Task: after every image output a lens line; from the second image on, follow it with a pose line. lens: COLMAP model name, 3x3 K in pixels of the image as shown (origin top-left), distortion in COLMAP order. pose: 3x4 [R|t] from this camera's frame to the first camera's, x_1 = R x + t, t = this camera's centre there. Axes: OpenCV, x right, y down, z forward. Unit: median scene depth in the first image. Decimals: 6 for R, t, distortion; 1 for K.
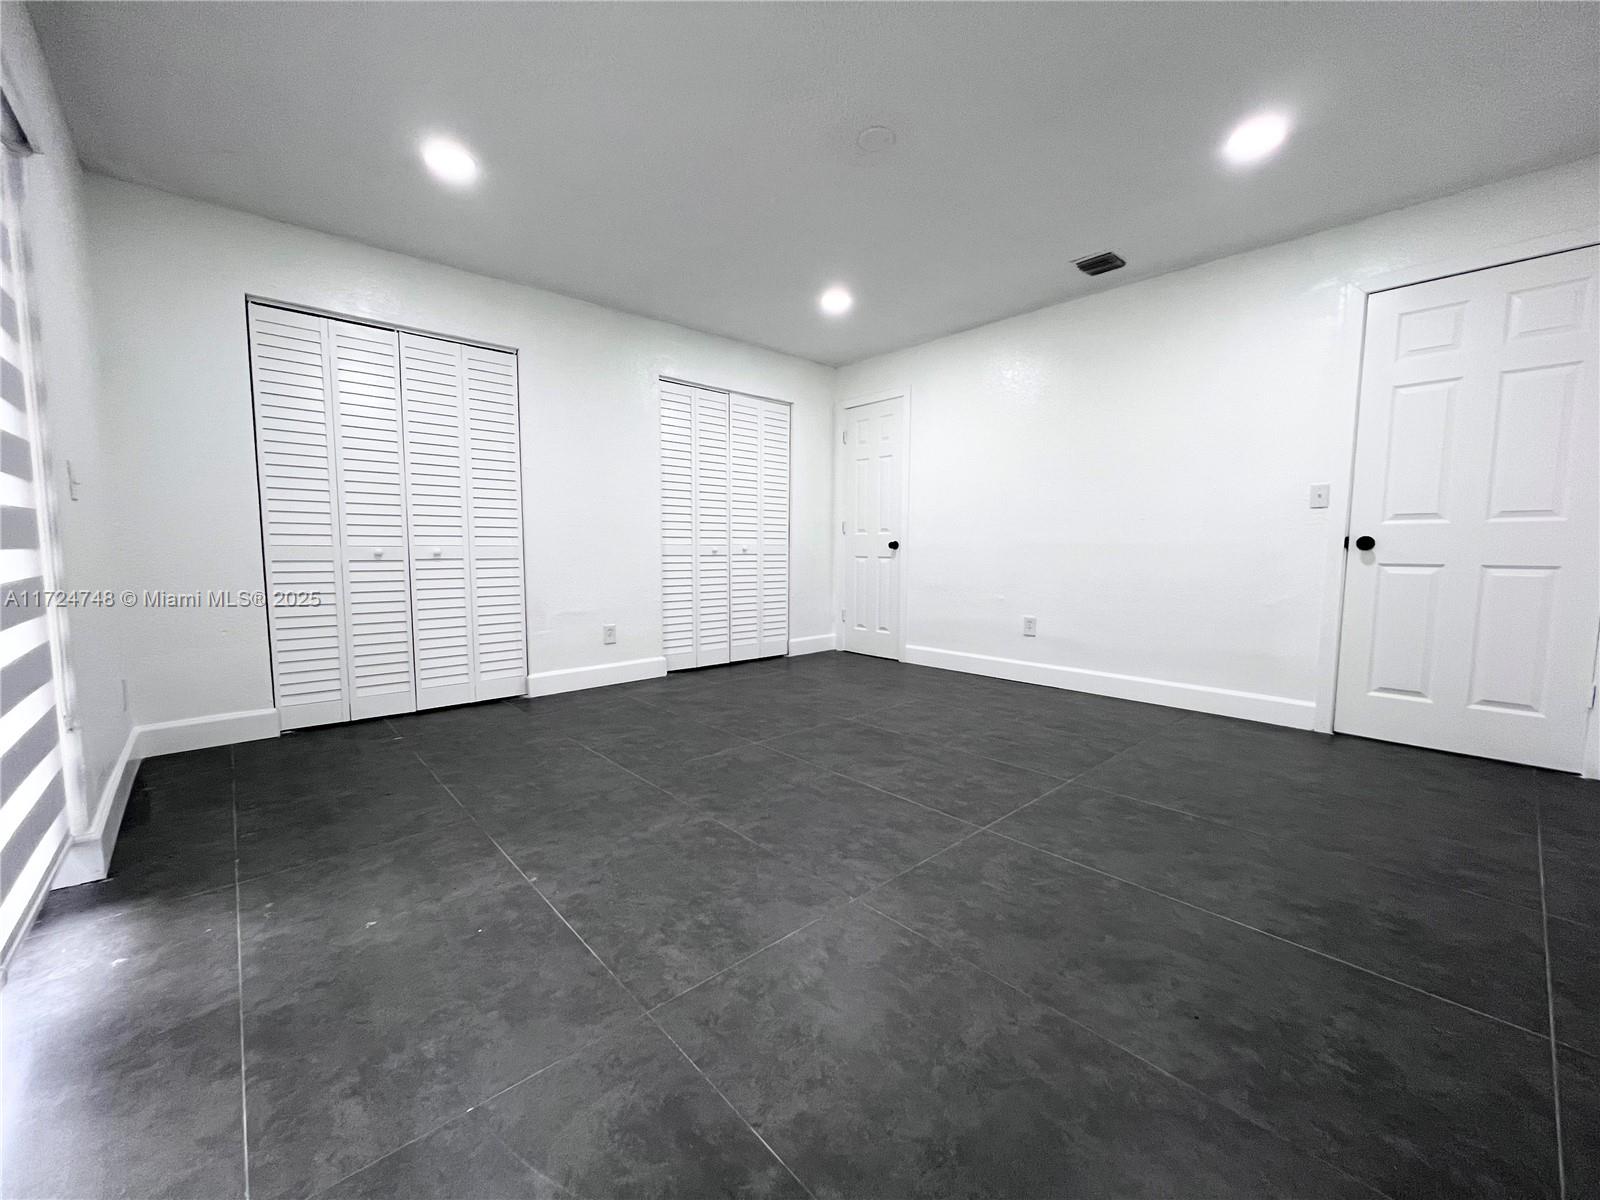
lens RADIAL K [[631.6, 0, 797.3], [0, 631.6, 615.9], [0, 0, 1]] dist [-0.002617, -0.000350]
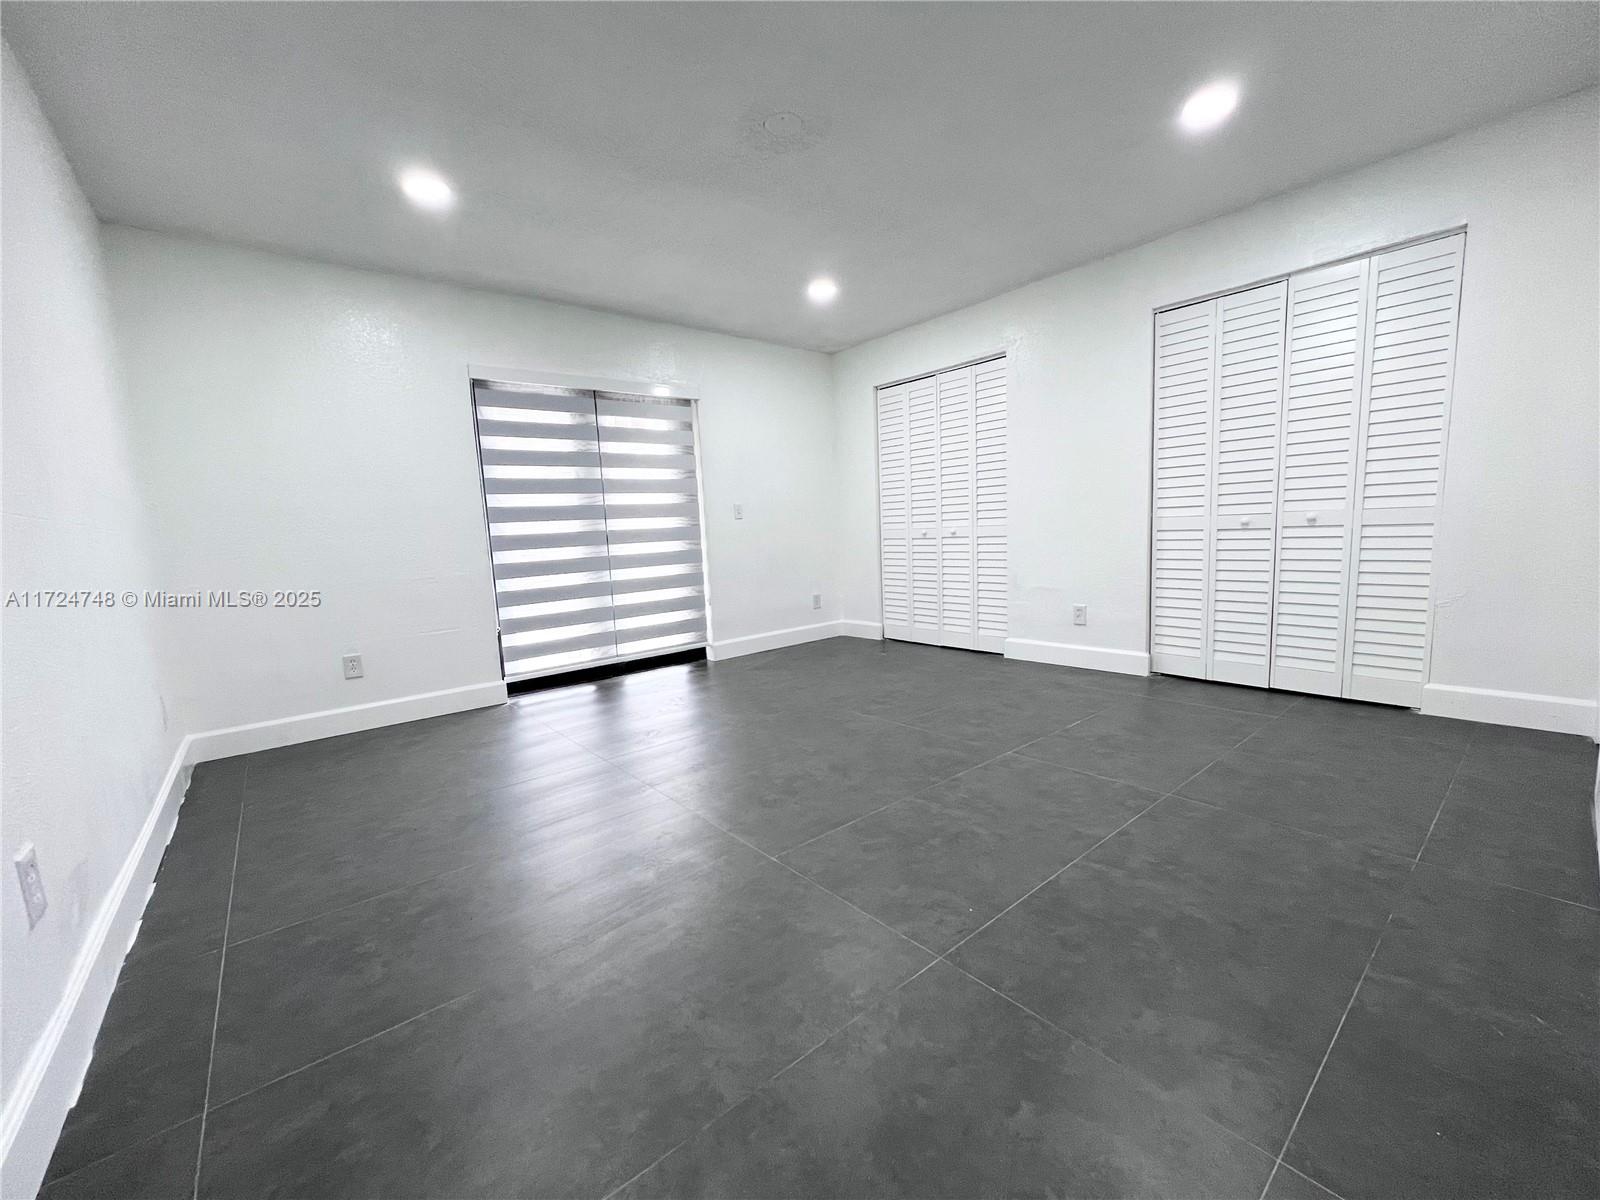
lens RADIAL K [[638.8, 0, 802.4], [0, 638.8, 602.6], [0, 0, 1]] dist [0.000603, 0.000339]
pose [[-0.026384, 0.112058, -0.993351, 0.738662], [-0.068918, 0.991129, 0.113638, -0.077686], [0.997273, 0.071458, -0.018428, 0.668174]]
